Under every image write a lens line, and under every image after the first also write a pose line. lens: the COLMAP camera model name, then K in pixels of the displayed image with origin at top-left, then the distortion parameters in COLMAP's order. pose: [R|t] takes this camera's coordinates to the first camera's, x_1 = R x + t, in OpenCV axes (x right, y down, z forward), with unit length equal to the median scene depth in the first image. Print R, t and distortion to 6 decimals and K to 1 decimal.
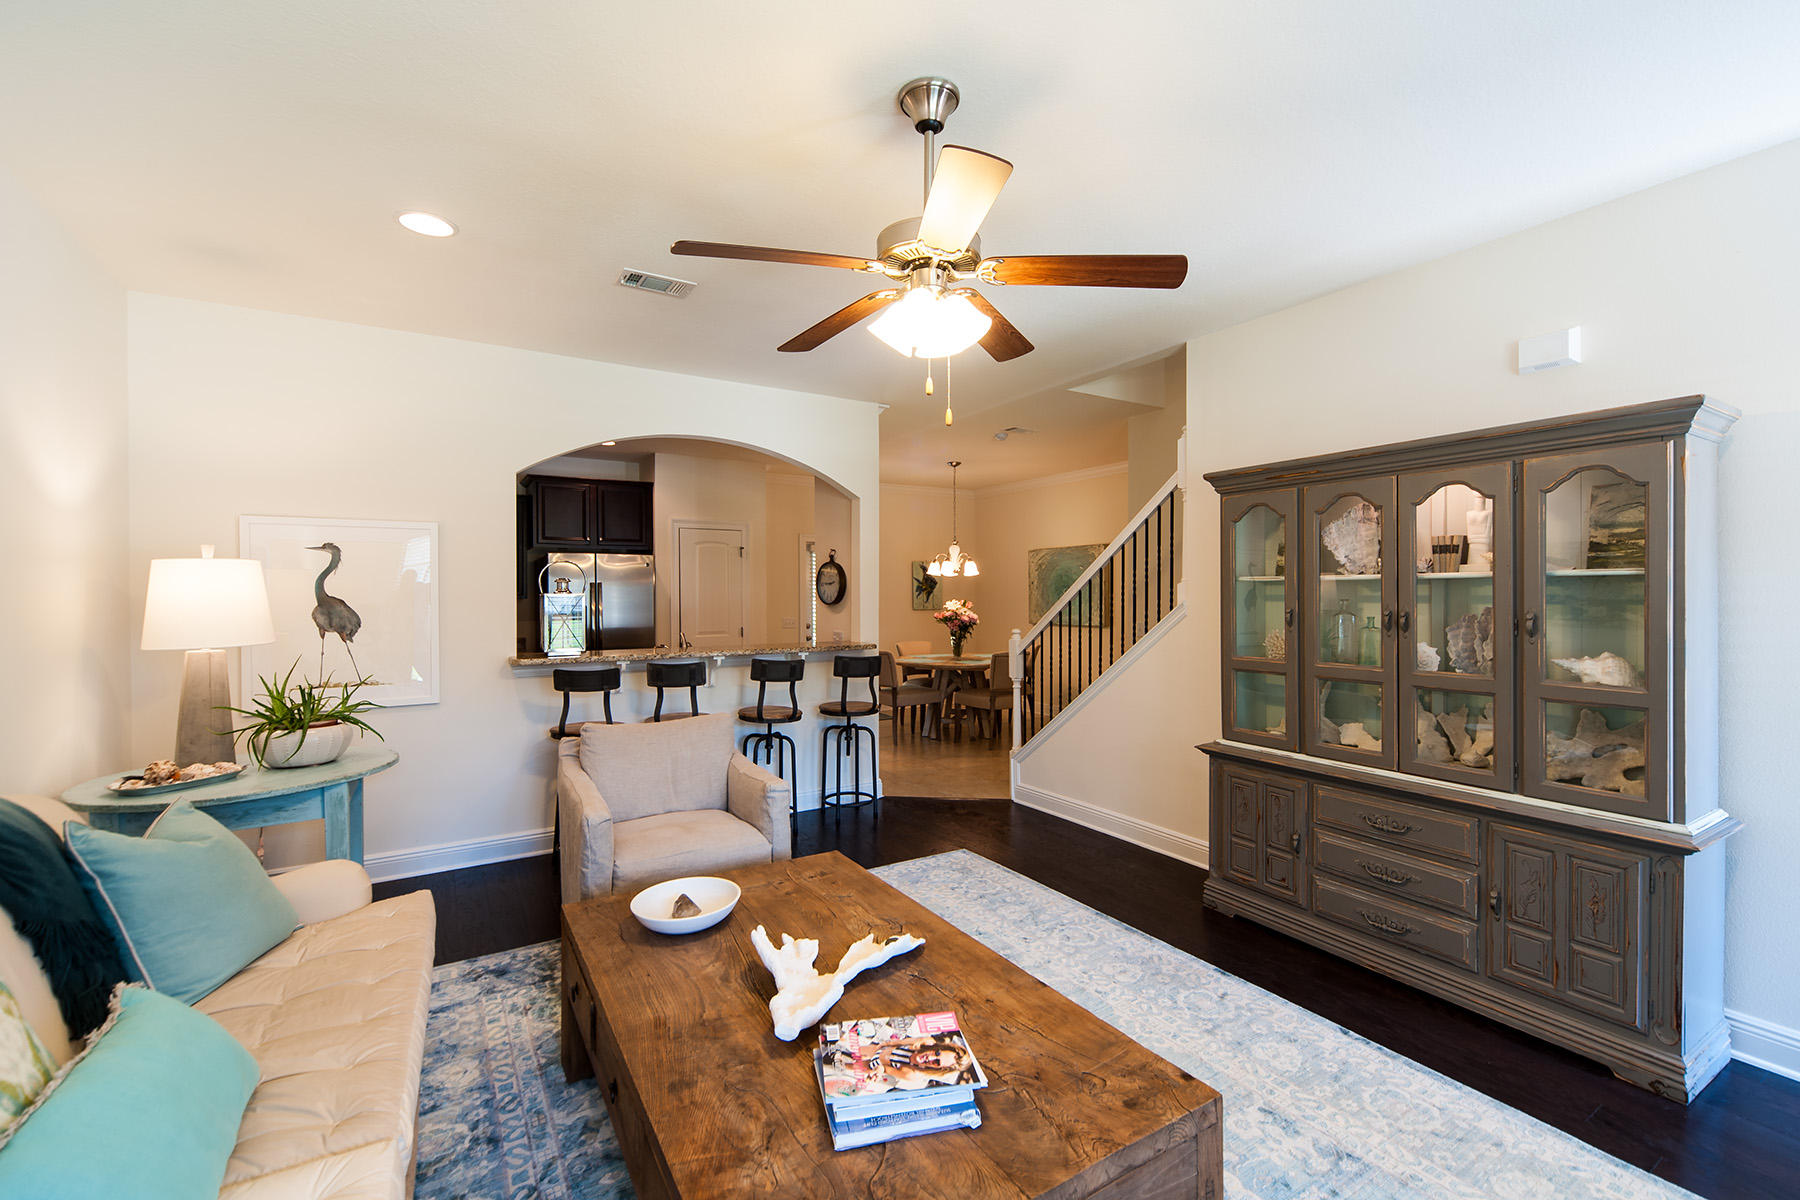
lens RADIAL K [[757.9, 0, 900.0], [0, 757.9, 600.0], [0, 0, 1]] dist [-0.001461, -0.000146]
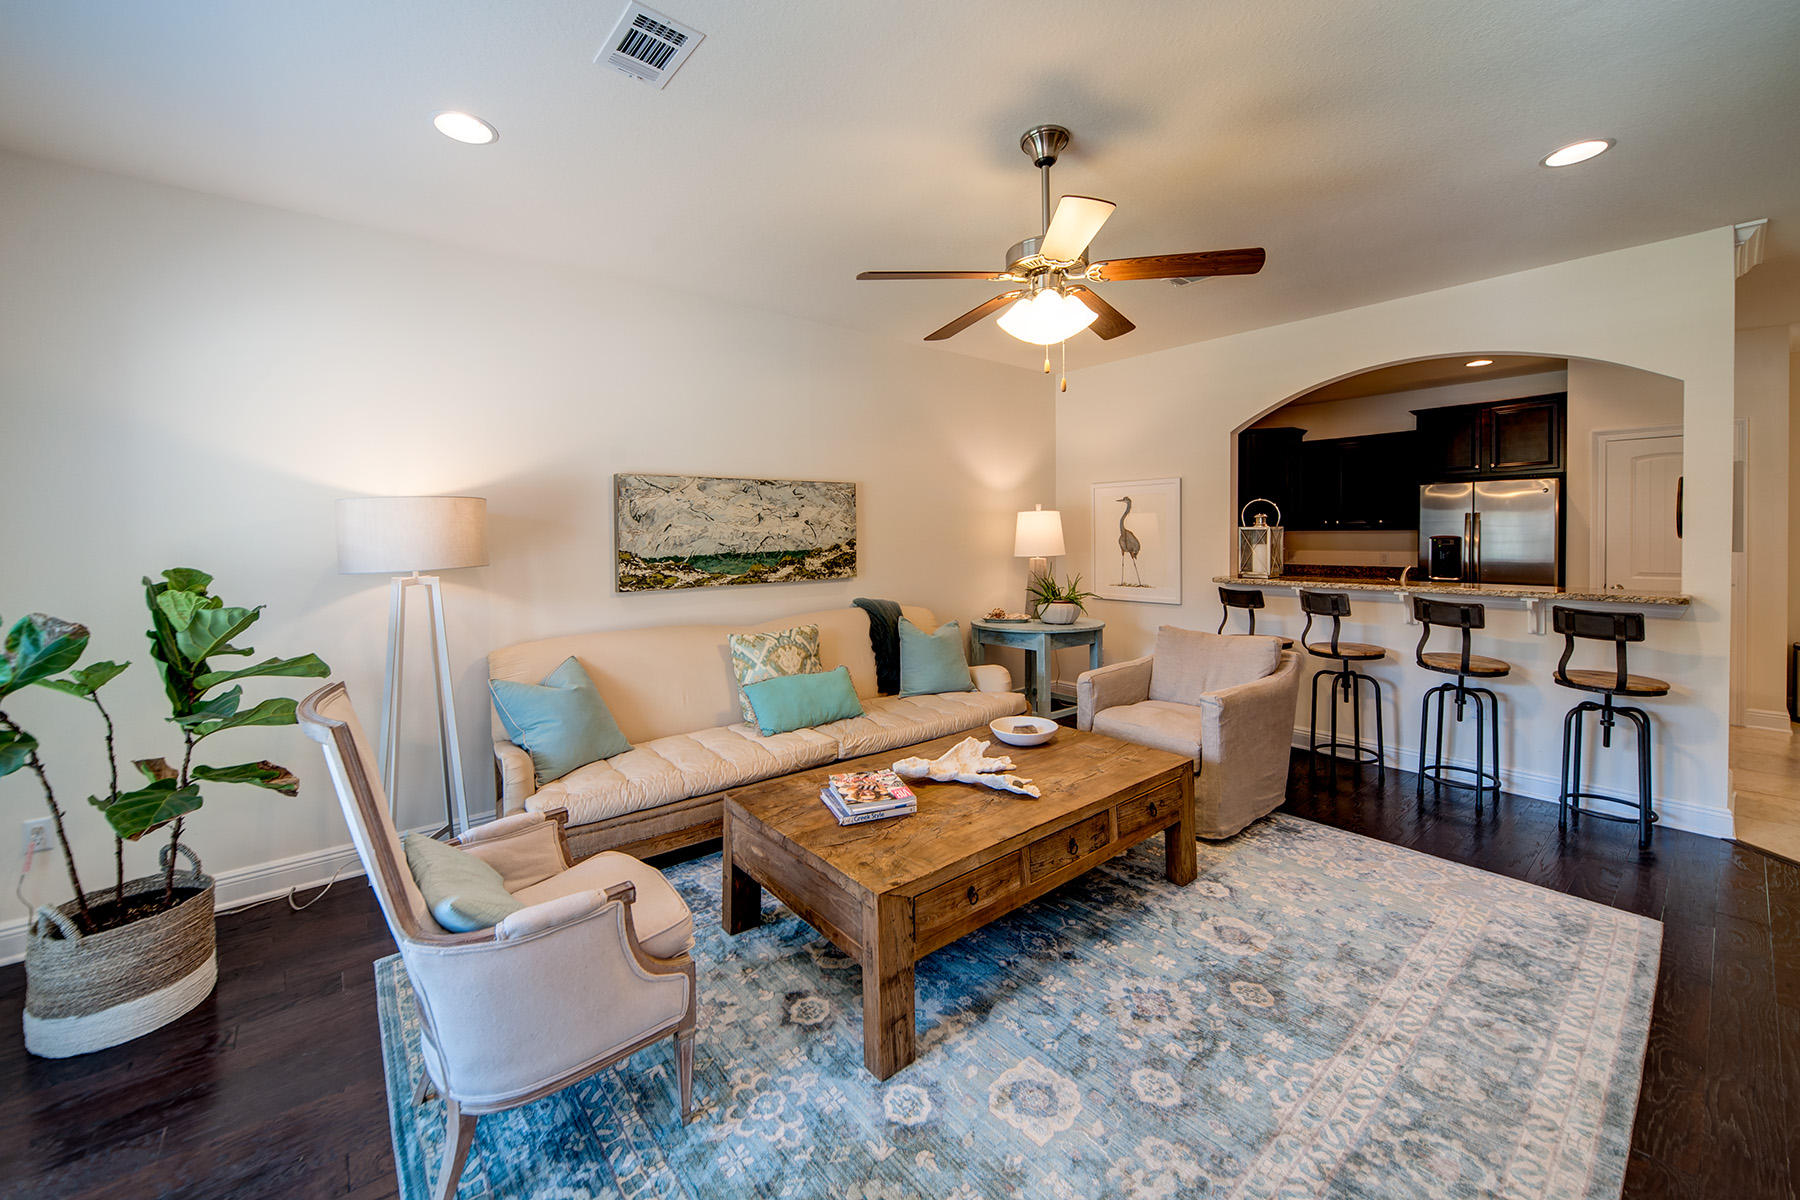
lens RADIAL K [[714.2, 0, 934.3], [0, 714.2, 544.4], [0, 0, 1]] dist [-0.000295, -0.000087]
pose [[0.159423, 0.017819, -0.987050, 0.823639], [0.001550, 0.999831, 0.018300, -0.003061], [0.987209, -0.004447, 0.159368, 0.432134]]
